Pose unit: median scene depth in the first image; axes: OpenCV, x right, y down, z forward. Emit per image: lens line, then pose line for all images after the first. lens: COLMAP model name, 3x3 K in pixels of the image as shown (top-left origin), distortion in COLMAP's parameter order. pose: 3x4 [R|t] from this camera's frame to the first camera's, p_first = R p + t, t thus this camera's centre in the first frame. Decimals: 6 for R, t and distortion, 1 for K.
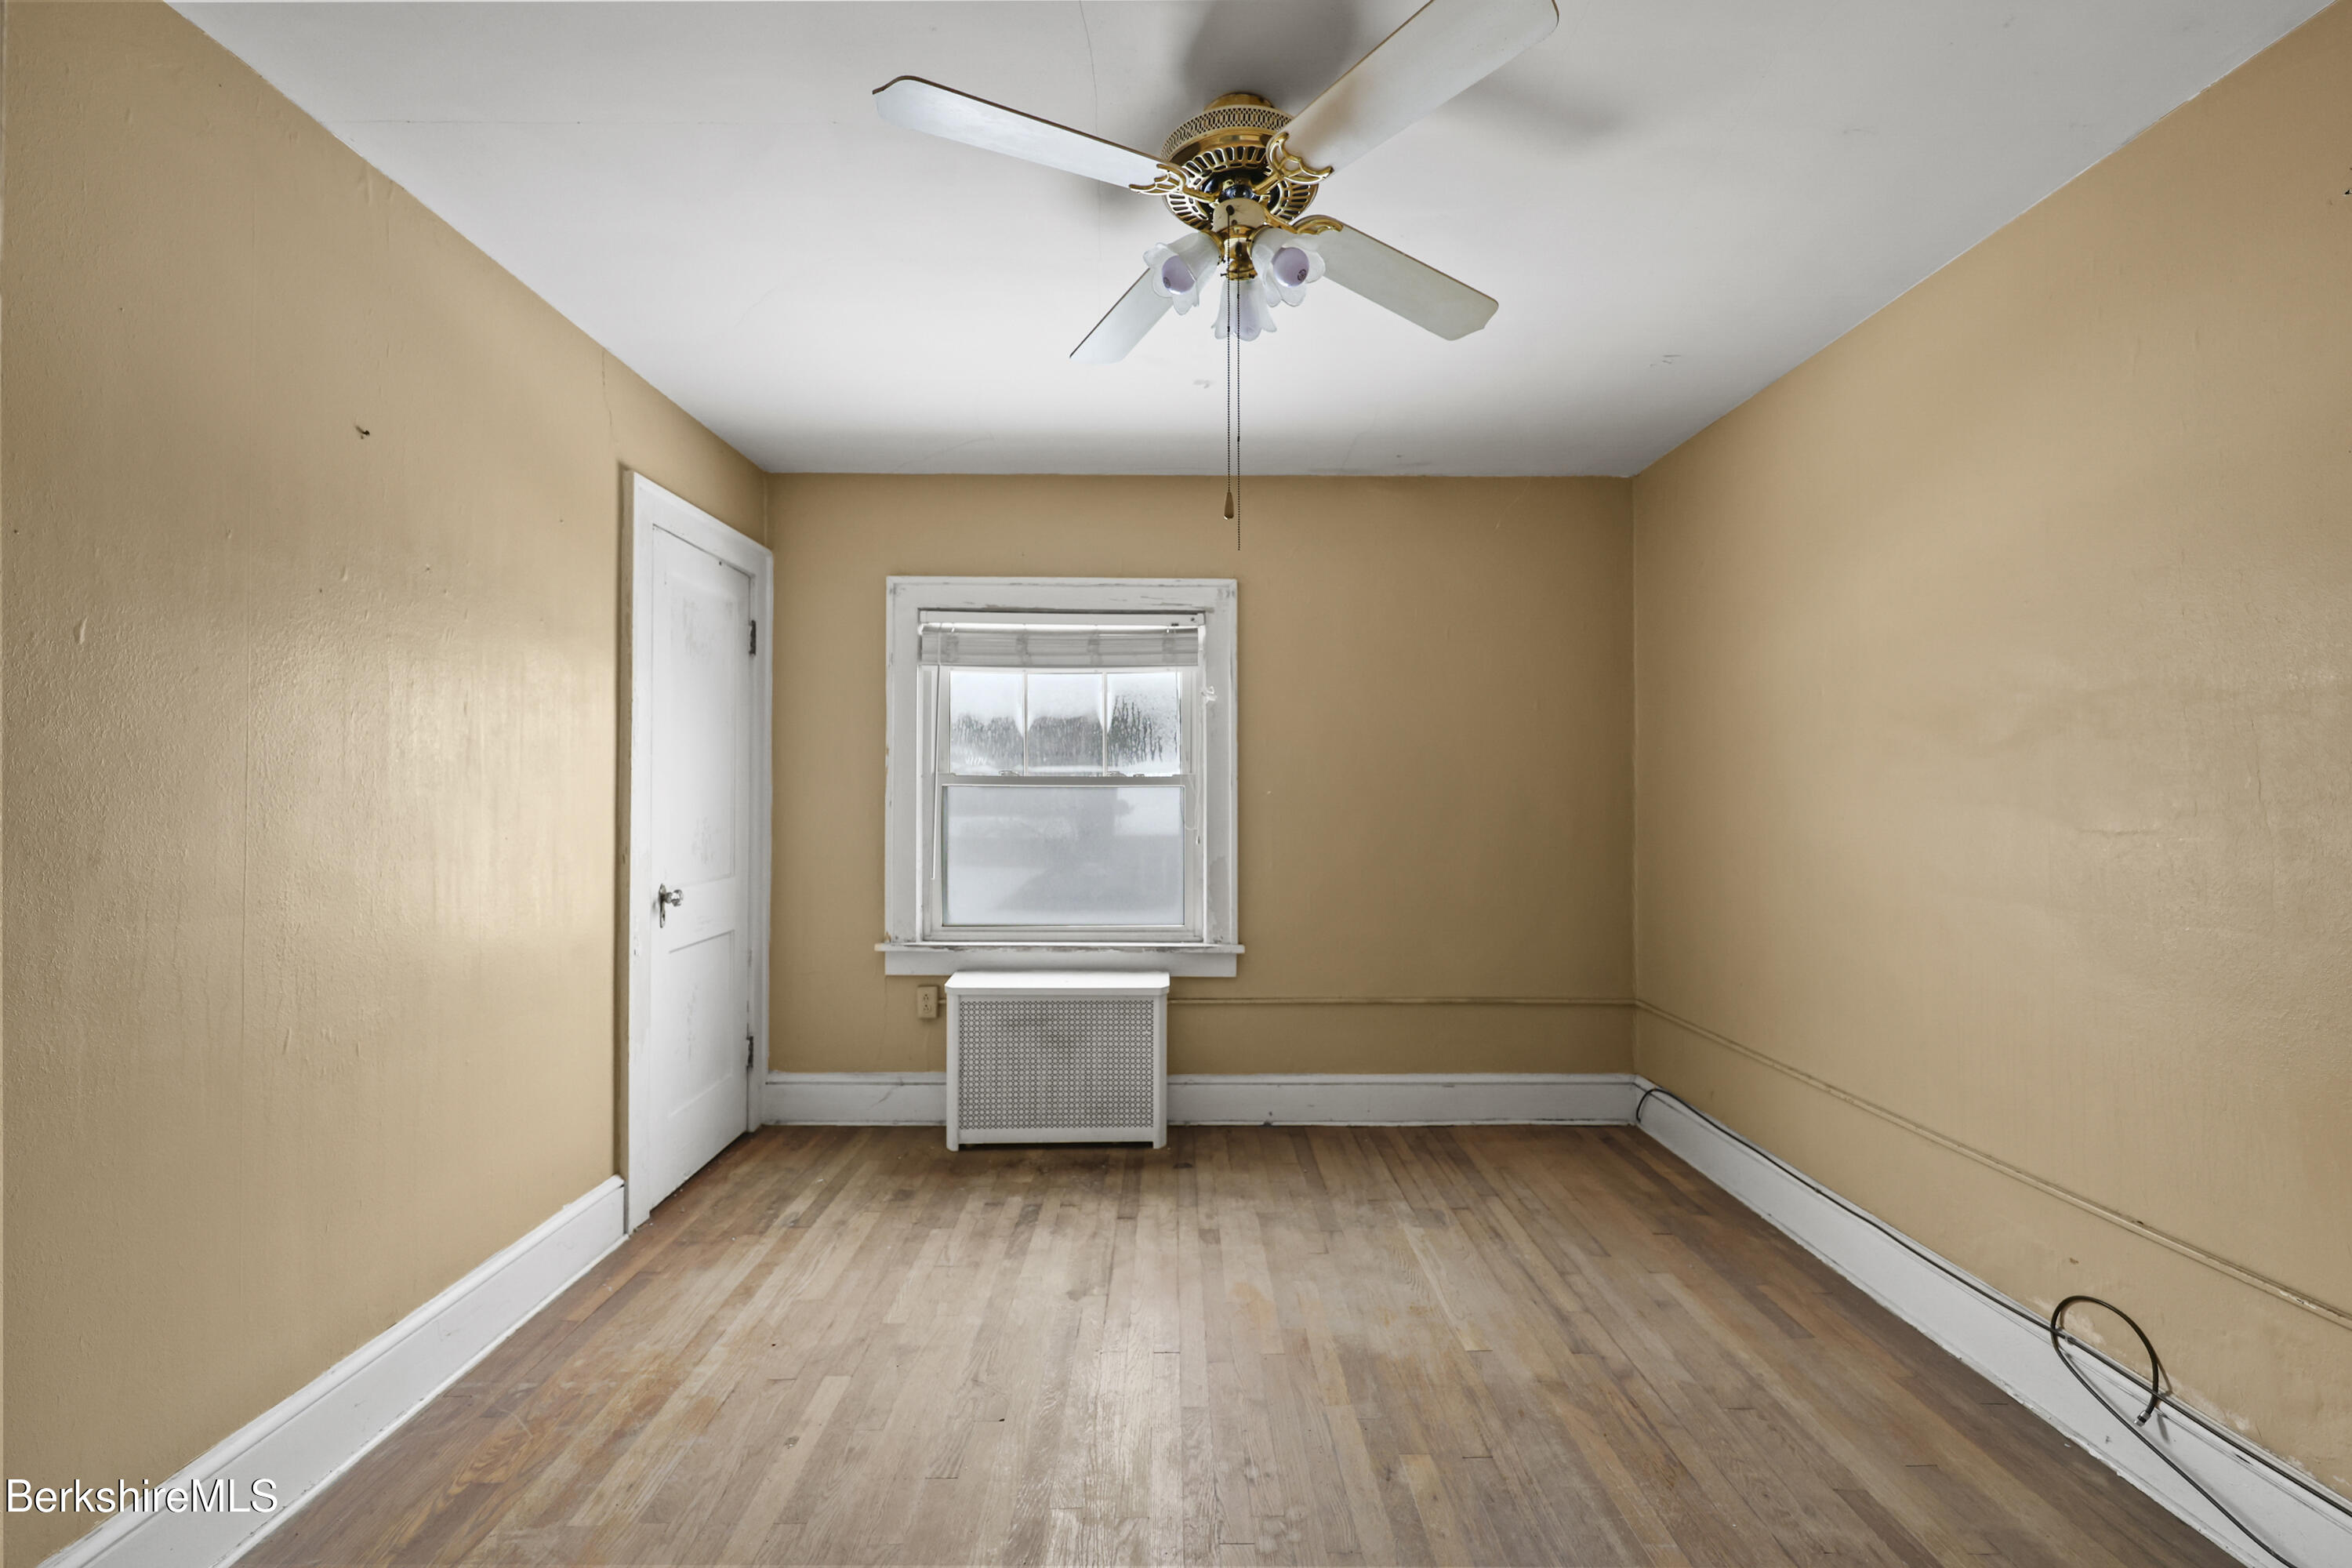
lens RADIAL K [[959.3, 0, 1181.1], [0, 959.3, 784.6], [0, 0, 1]] dist [-0.000774, -0.000205]
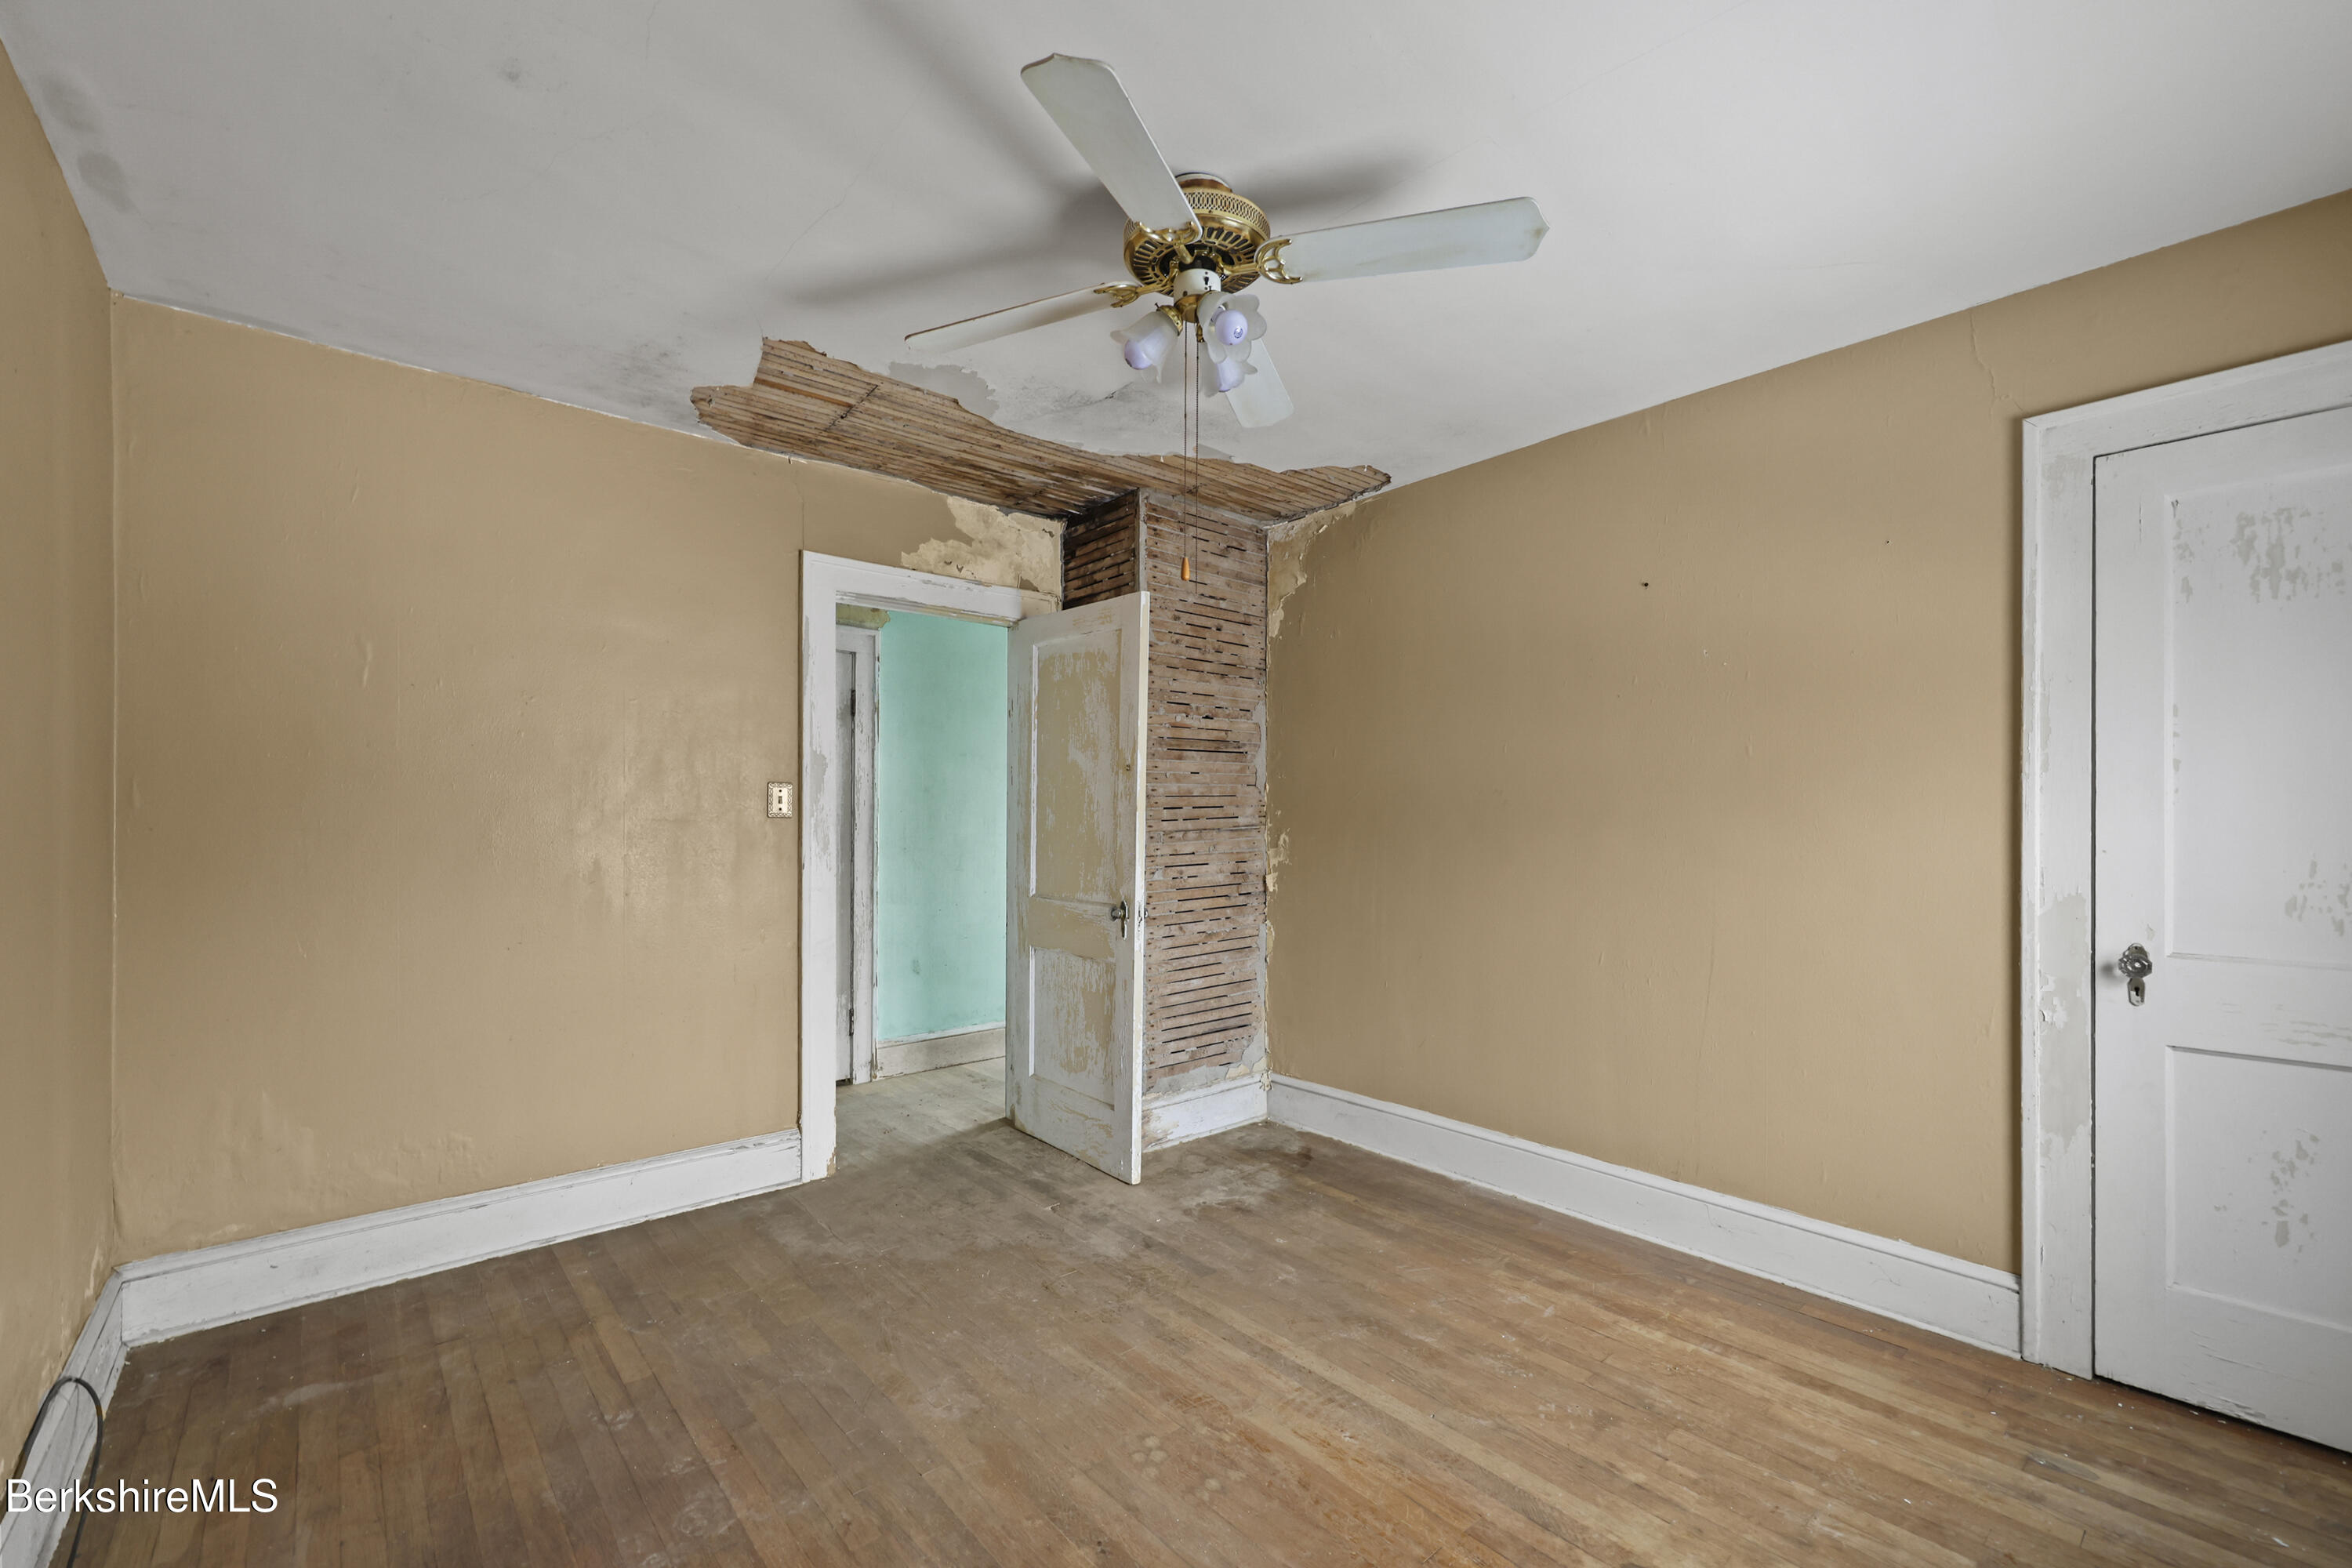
lens RADIAL K [[959.3, 0, 1179.6], [0, 959.3, 803.7], [0, 0, 1]] dist [-0.000774, -0.000205]
pose [[-0.755720, -0.007377, -0.654853, 0.560858], [0.002462, 0.999897, -0.014106, 0.007423], [0.654890, -0.012273, -0.755624, 1.275429]]
